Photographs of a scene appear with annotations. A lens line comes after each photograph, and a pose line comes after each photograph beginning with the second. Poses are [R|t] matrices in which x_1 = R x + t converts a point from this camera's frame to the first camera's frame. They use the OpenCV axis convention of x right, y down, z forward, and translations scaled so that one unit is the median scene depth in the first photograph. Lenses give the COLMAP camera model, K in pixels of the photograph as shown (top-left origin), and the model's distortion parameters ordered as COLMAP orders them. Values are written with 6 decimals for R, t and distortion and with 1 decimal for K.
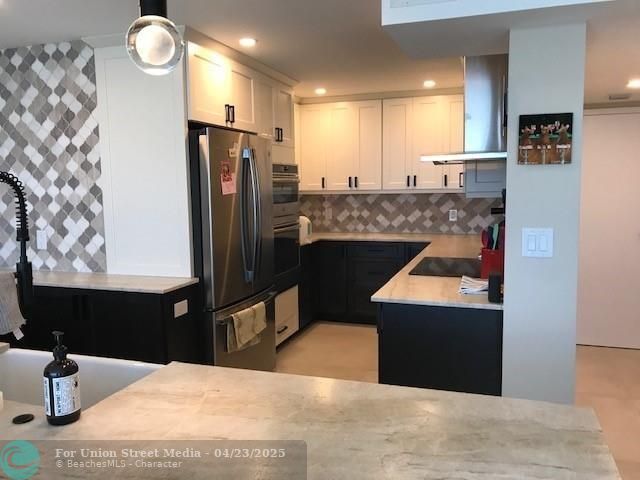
lens RADIAL K [[527.6, 0, 318.9], [0, 527.6, 240.3], [0, 0, 1]] dist [0.032442, -0.034949]
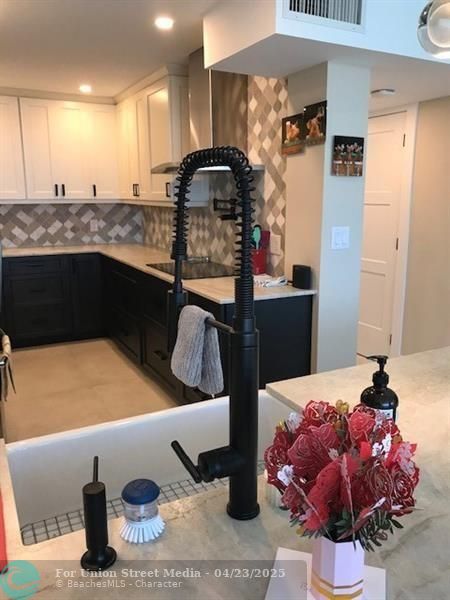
lens RADIAL K [[494.6, 0, 237.6], [0, 494.6, 295.5], [0, 0, 1]] dist [0.032442, -0.034949]
pose [[0.687331, -0.133017, 0.714061, -0.430287], [0.070263, 0.990654, 0.116909, -0.009812], [-0.722938, -0.030184, 0.690253, 0.225171]]
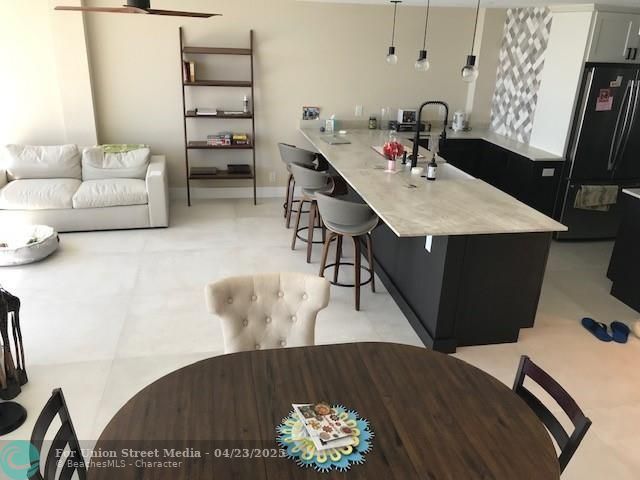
lens RADIAL K [[527.6, 0, 319.2], [0, 527.6, 235.4], [0, 0, 1]] dist [0.032442, -0.034949]
pose [[0.500859, 0.339605, -0.796121, 0.759151], [-0.136038, 0.939264, 0.315081, -0.116179], [0.854771, -0.049508, 0.516638, -0.534535]]
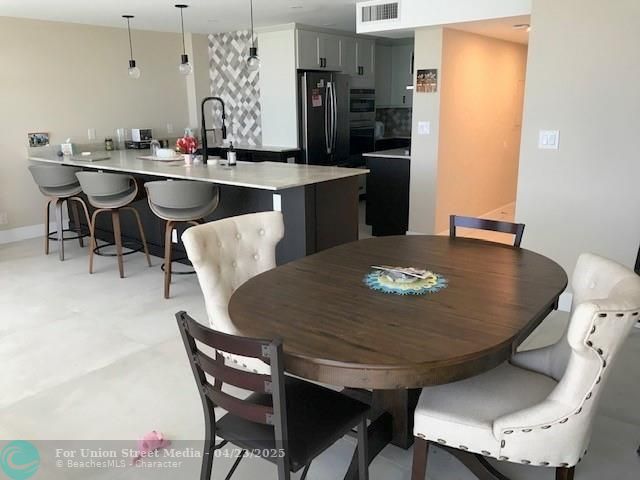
lens RADIAL K [[527.6, 0, 319.8], [0, 527.6, 233.8], [0, 0, 1]] dist [0.032442, -0.034949]
pose [[0.938777, 0.084046, -0.334117, 0.521546], [-0.036034, 0.988422, 0.147388, 0.089796], [0.342636, -0.126325, 0.930936, -0.872273]]
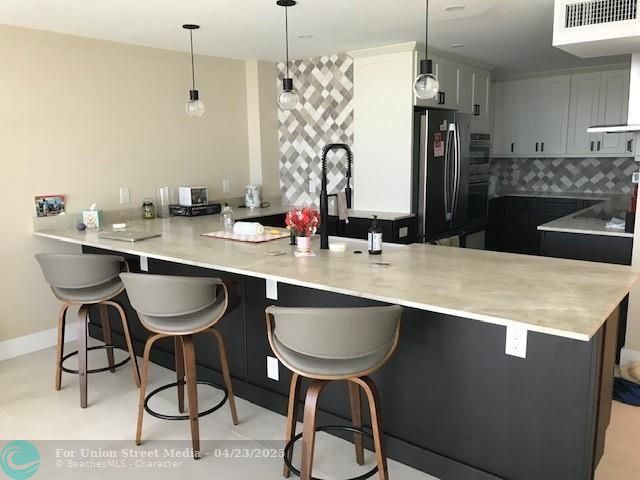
lens RADIAL K [[527.6, 0, 322.8], [0, 527.6, 243.5], [0, 0, 1]] dist [0.032442, -0.034949]
pose [[0.942421, 0.058295, -0.329308, 0.018882], [-0.035224, 0.996516, 0.075600, 0.047945], [0.332568, -0.059647, 0.941191, -0.446039]]
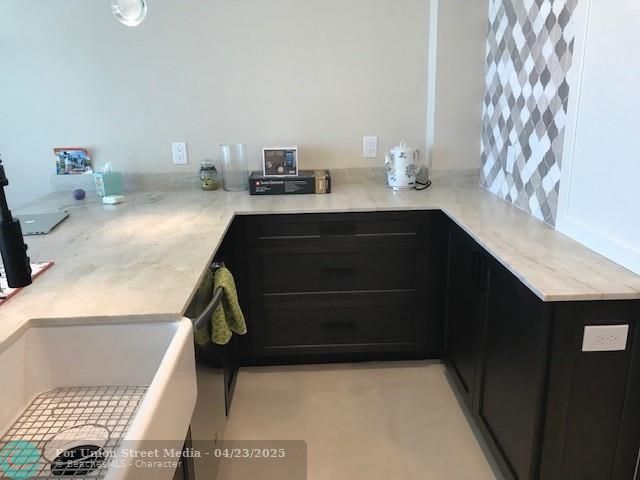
lens RADIAL K [[527.6, 0, 316.2], [0, 527.6, 234.1], [0, 0, 1]] dist [0.032442, -0.034949]
pose [[0.351878, 0.254048, -0.900911, 0.062031], [-0.083212, 0.967144, 0.240224, -0.055691], [0.932340, -0.009563, 0.361456, 0.504591]]
